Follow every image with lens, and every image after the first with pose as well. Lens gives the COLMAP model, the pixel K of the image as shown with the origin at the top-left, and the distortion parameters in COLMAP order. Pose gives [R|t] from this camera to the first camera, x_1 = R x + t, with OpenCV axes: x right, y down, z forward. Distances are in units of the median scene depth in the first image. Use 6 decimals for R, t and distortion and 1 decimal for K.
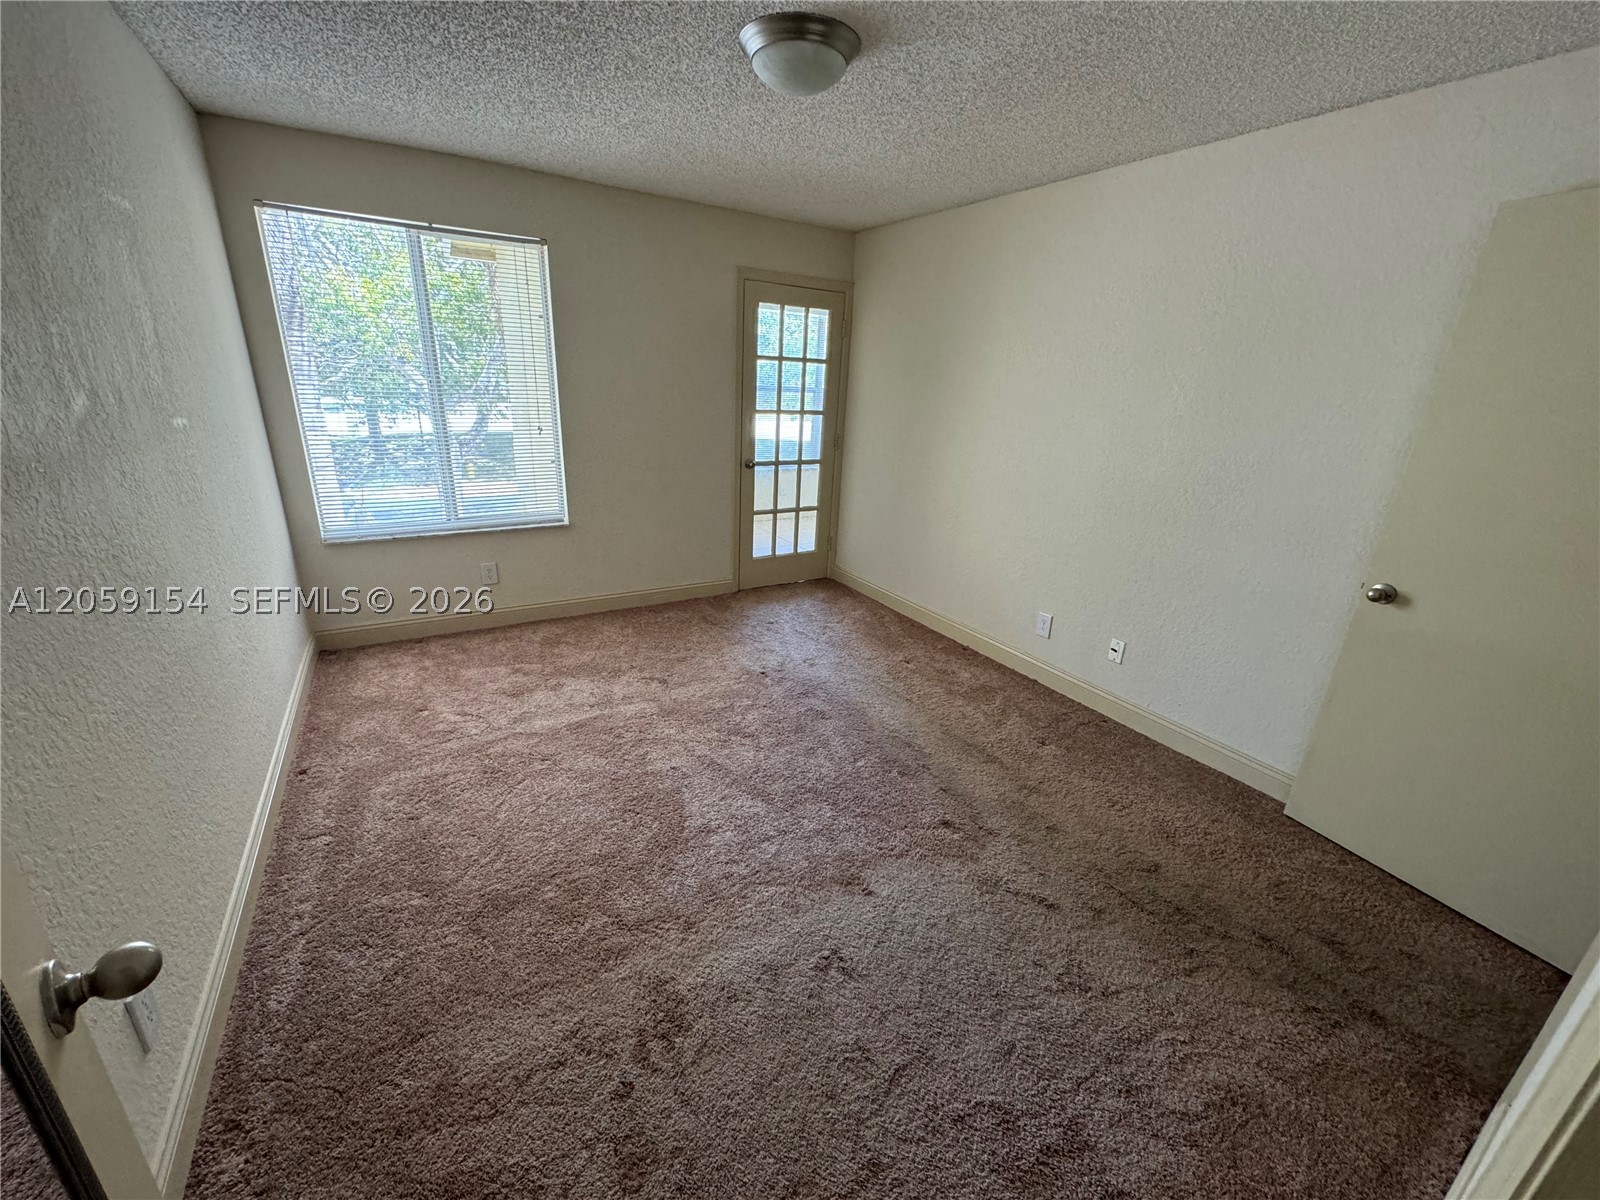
lens RADIAL K [[637.4, 0, 800.7], [0, 637.4, 601.7], [0, 0, 1]] dist [-0.003740, 0.000300]
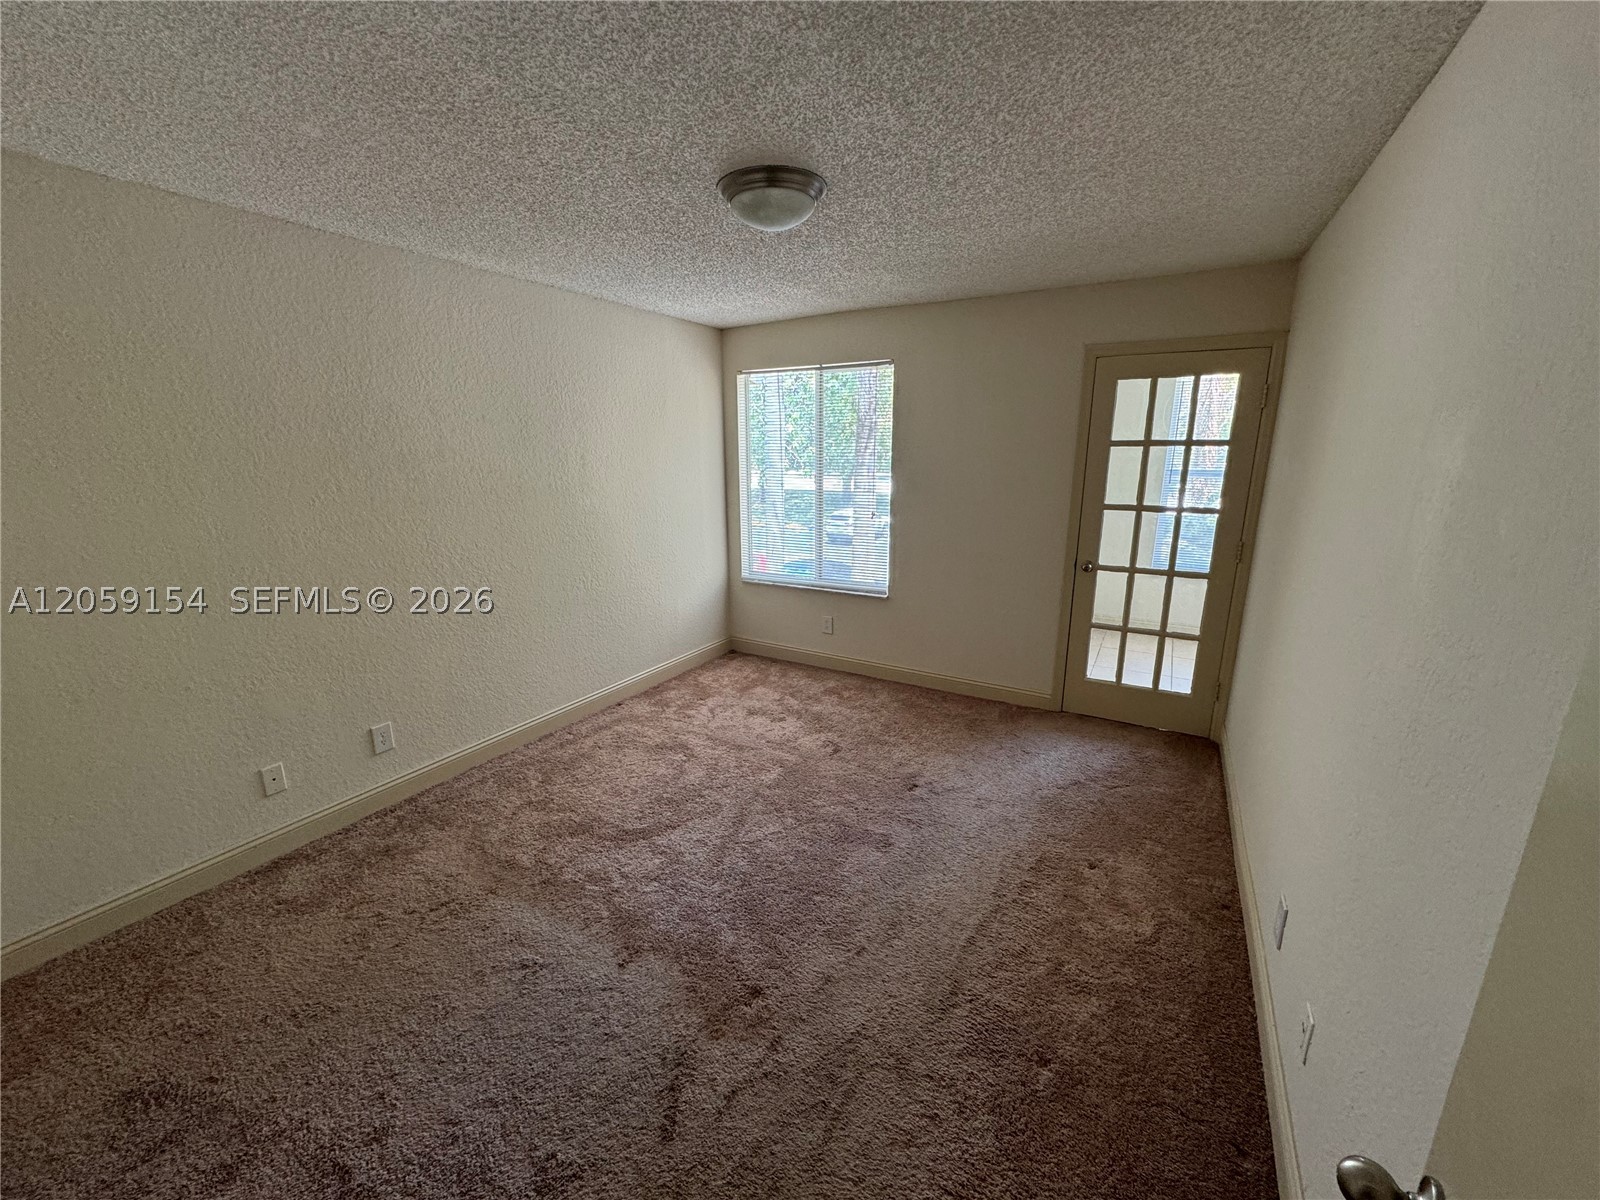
lens RADIAL K [[637.4, 0, 797.8], [0, 637.4, 597.5], [0, 0, 1]] dist [-0.003740, 0.000300]
pose [[0.474379, 0.159102, -0.865824, 0.567627], [-0.268434, 0.962835, 0.029856, -0.120169], [0.838396, 0.218253, 0.499457, 0.328020]]
